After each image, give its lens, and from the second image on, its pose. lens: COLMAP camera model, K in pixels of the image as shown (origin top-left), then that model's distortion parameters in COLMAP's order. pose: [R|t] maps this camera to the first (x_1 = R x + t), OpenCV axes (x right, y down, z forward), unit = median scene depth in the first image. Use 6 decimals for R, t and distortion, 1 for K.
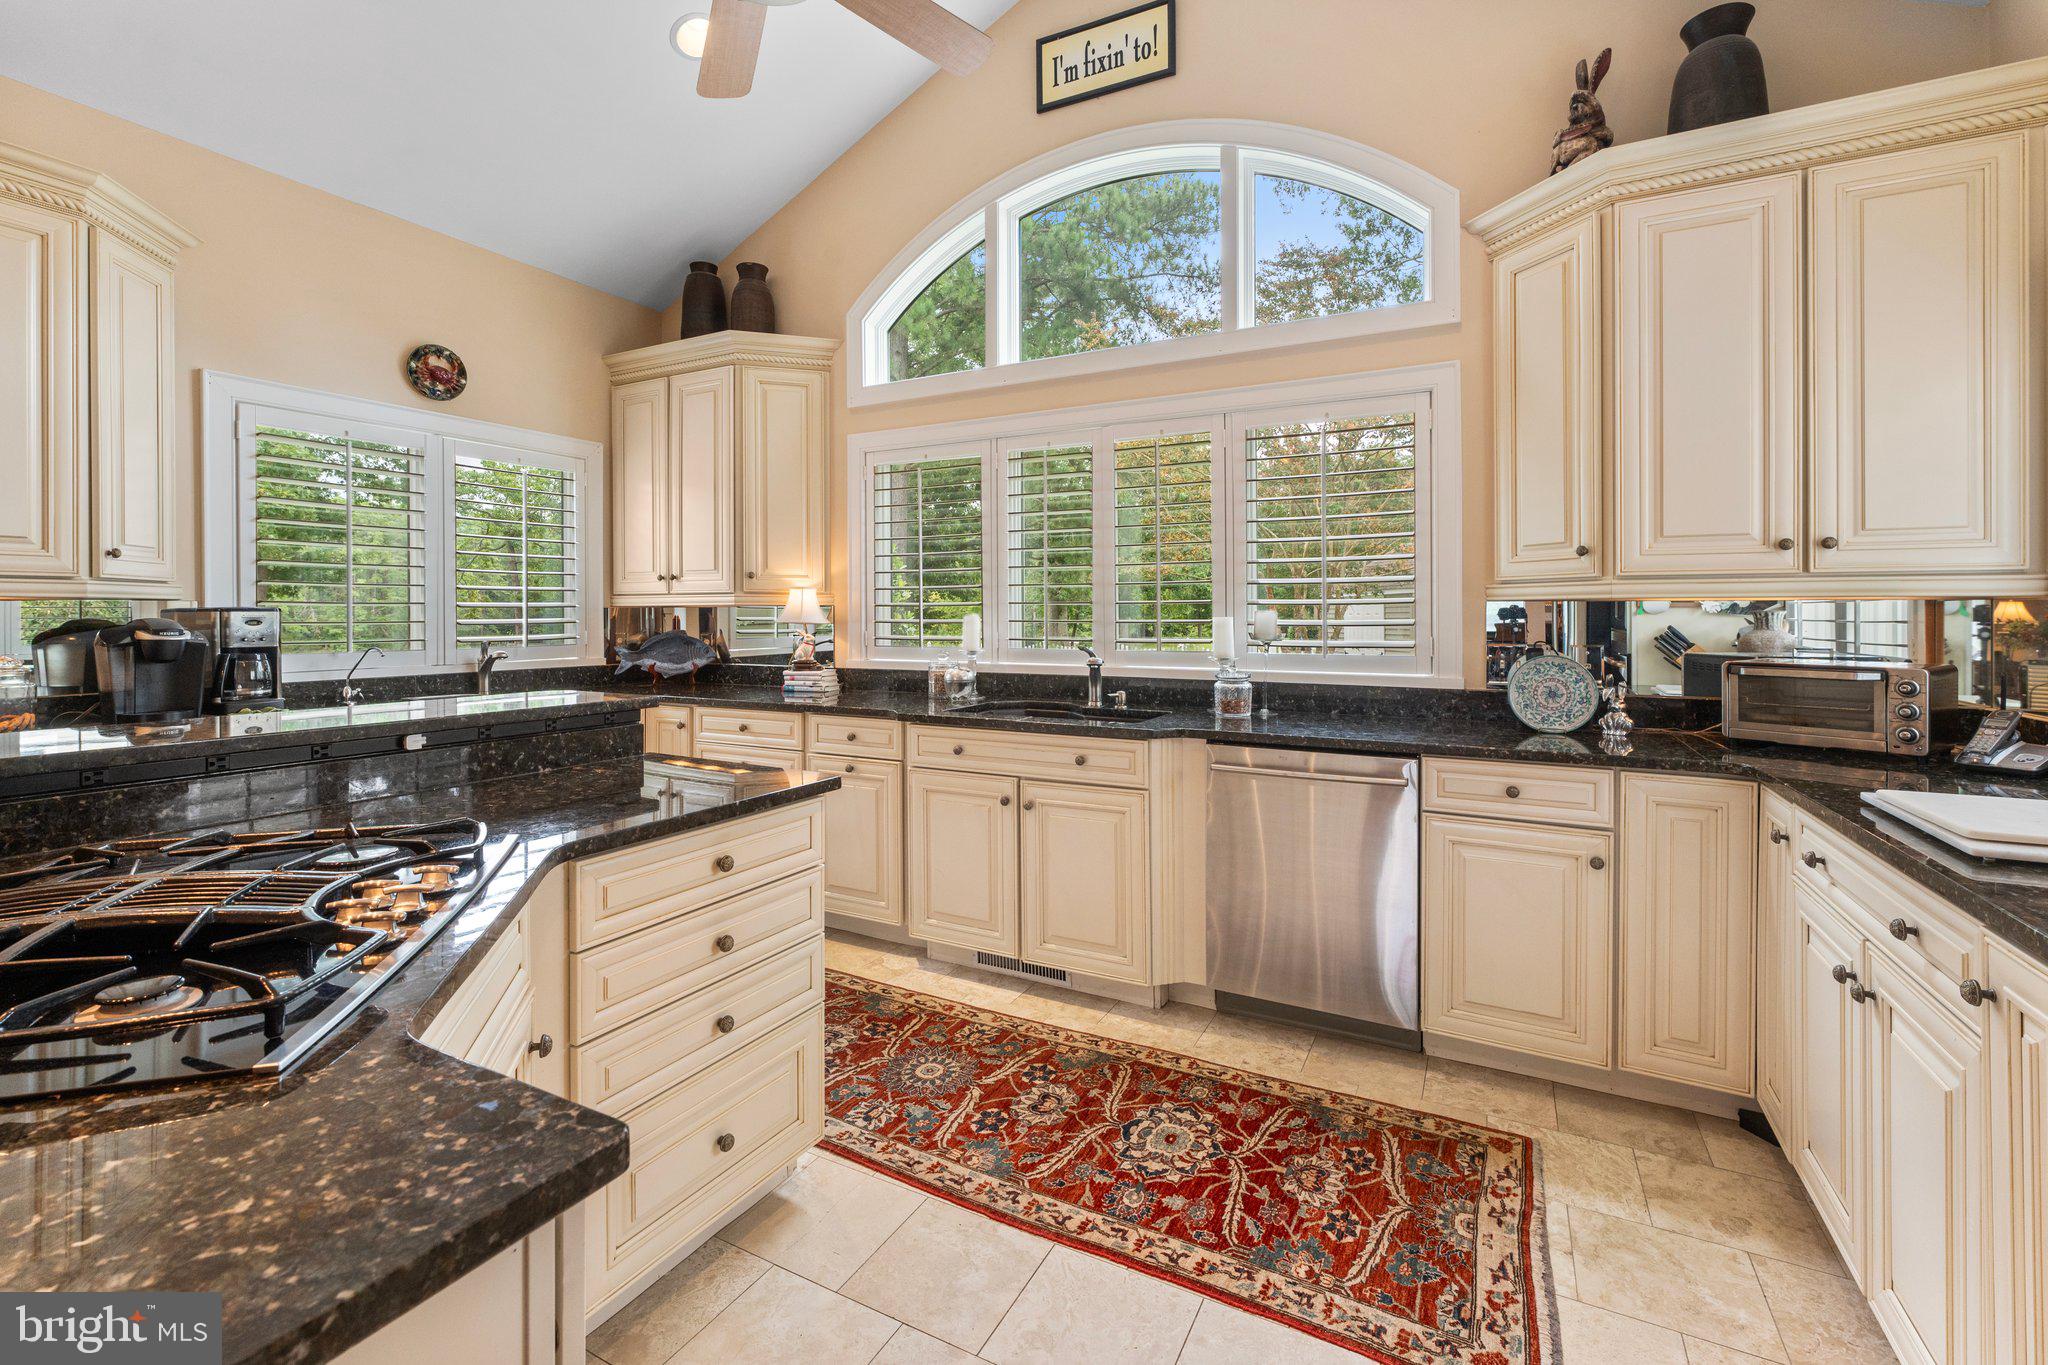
lens RADIAL K [[866.7, 0, 1031.2], [0, 866.7, 618.2], [0, 0, 1]] dist [-0.012771, 0.001614]
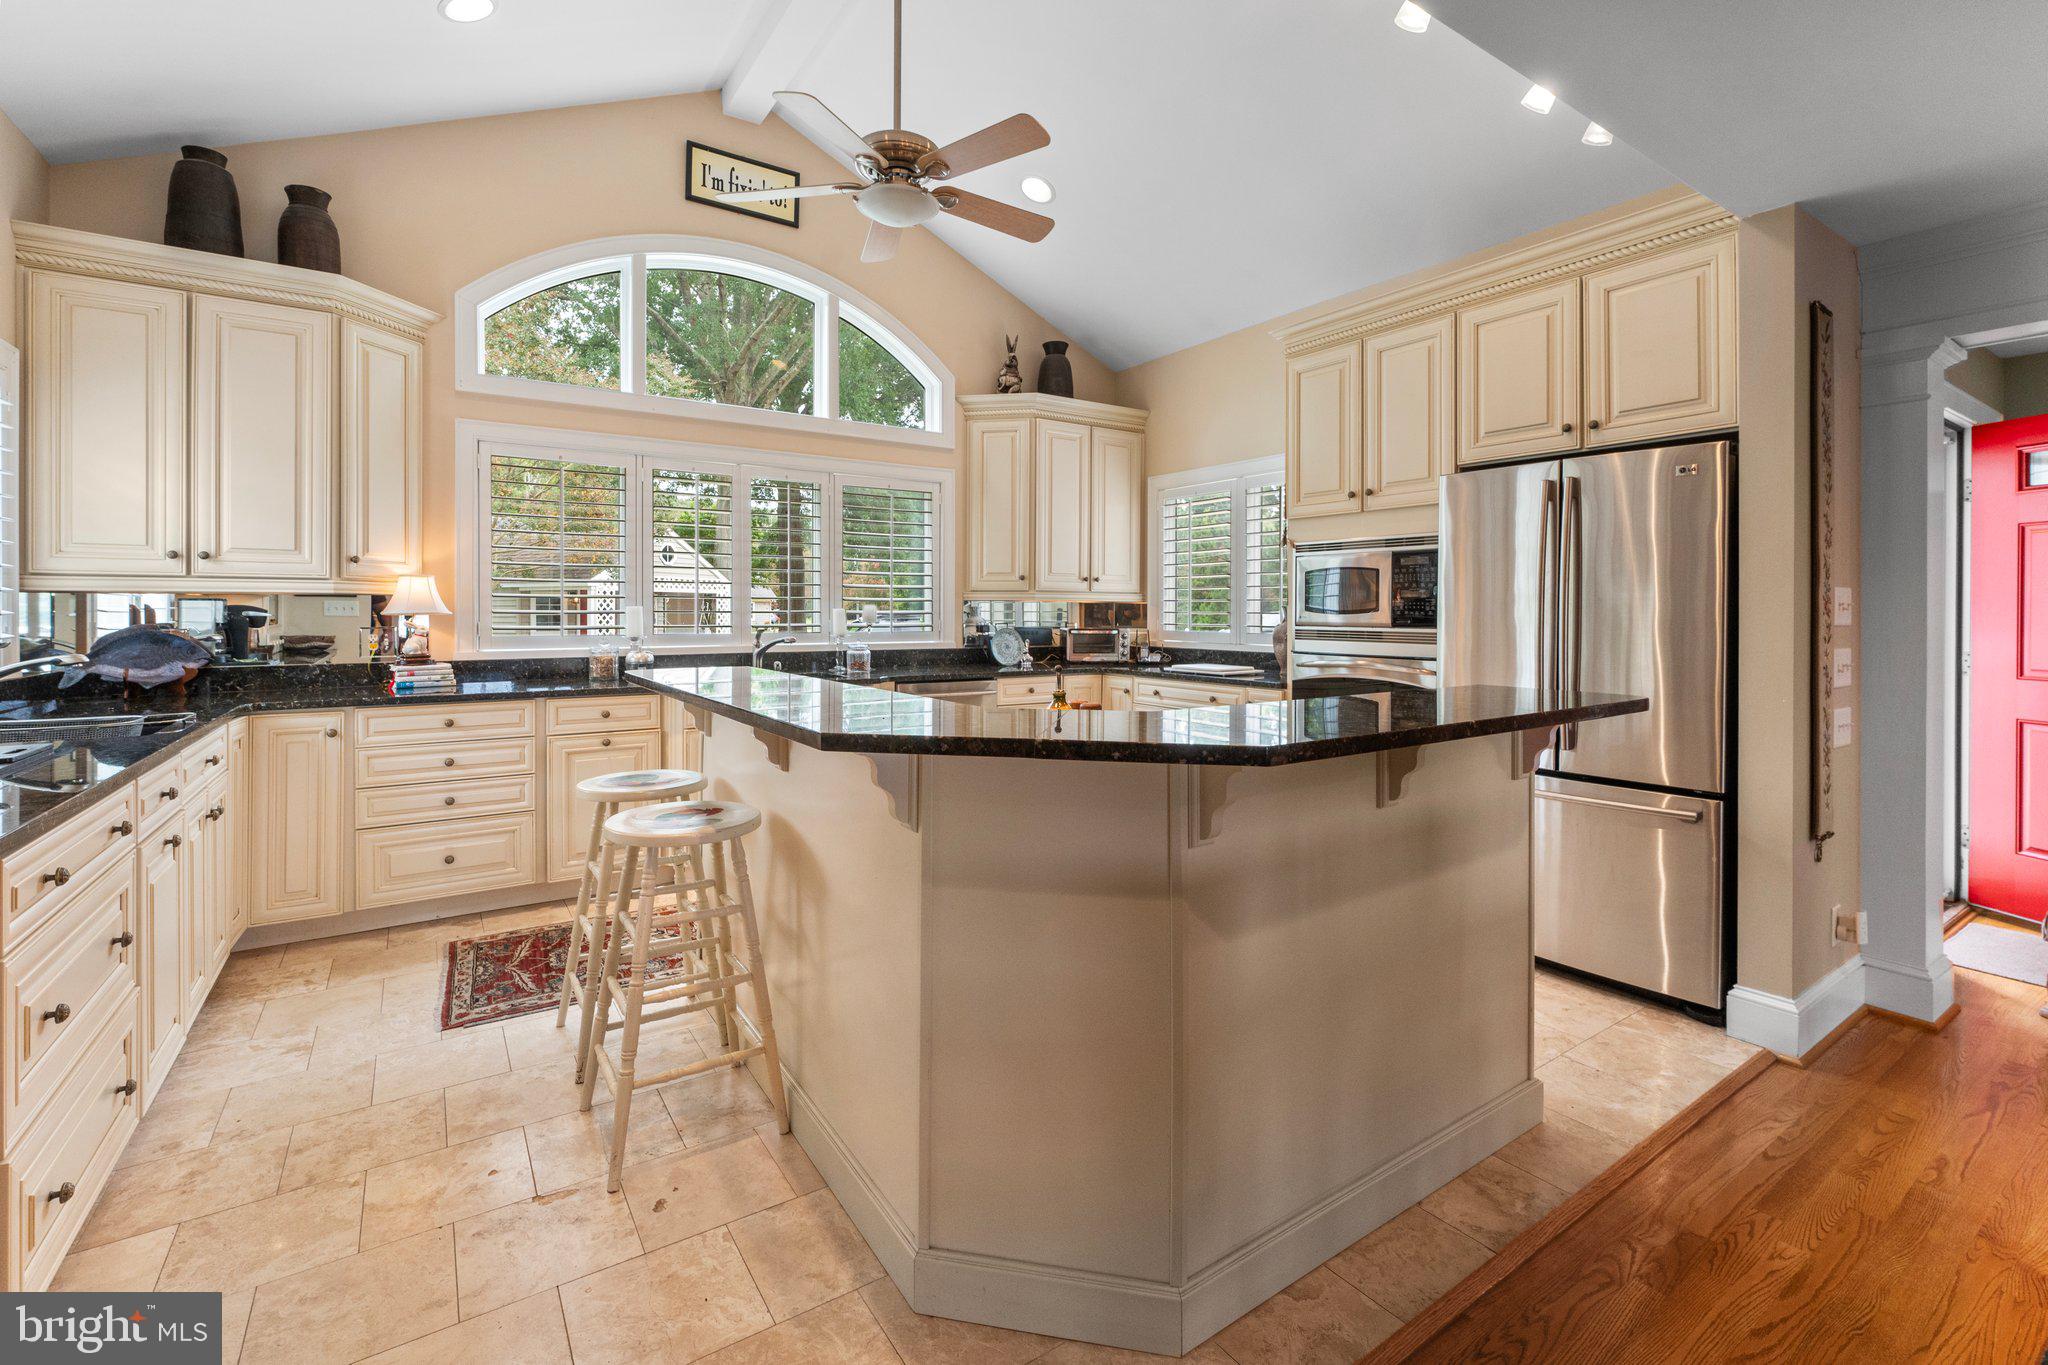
lens RADIAL K [[866.7, 0, 996.2], [0, 866.7, 617.4], [0, 0, 1]] dist [-0.012771, 0.001614]
pose [[0.493526, -0.005162, 0.869716, -1.030832], [-0.000493, 0.999981, 0.006215, 0.004292], [-0.869731, -0.003496, 0.493514, 0.005821]]
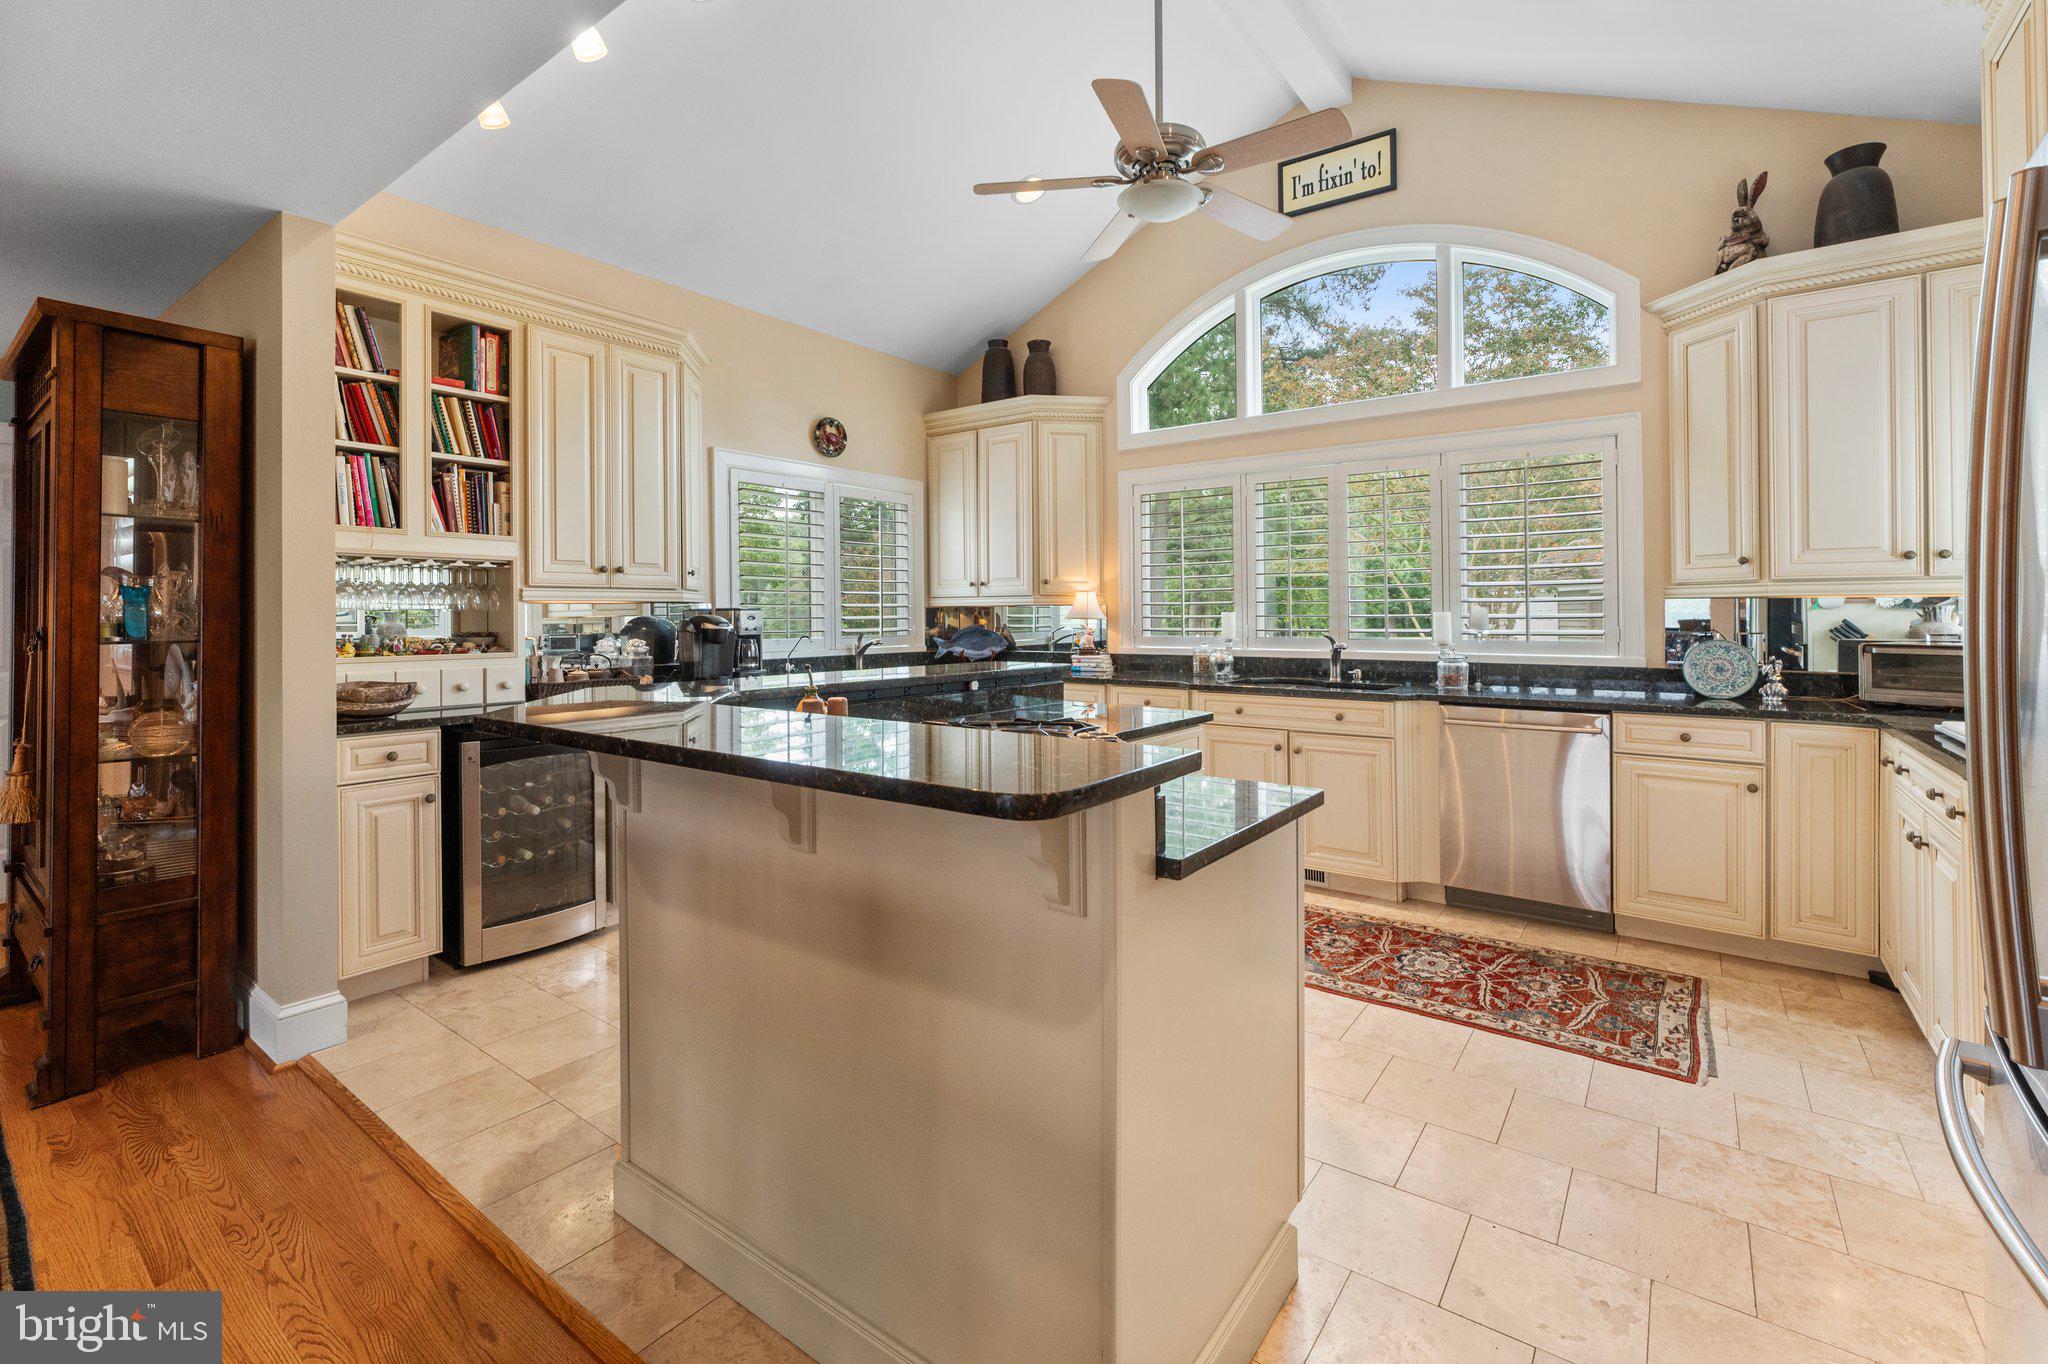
lens RADIAL K [[866.7, 0, 1026.8], [0, 866.7, 611.8], [0, 0, 1]] dist [-0.012771, 0.001614]
pose [[0.987362, -0.003510, -0.158441, -0.196870], [0.002520, 0.999976, -0.006449, 0.005123], [0.158459, 0.005969, 0.987347, -0.393833]]
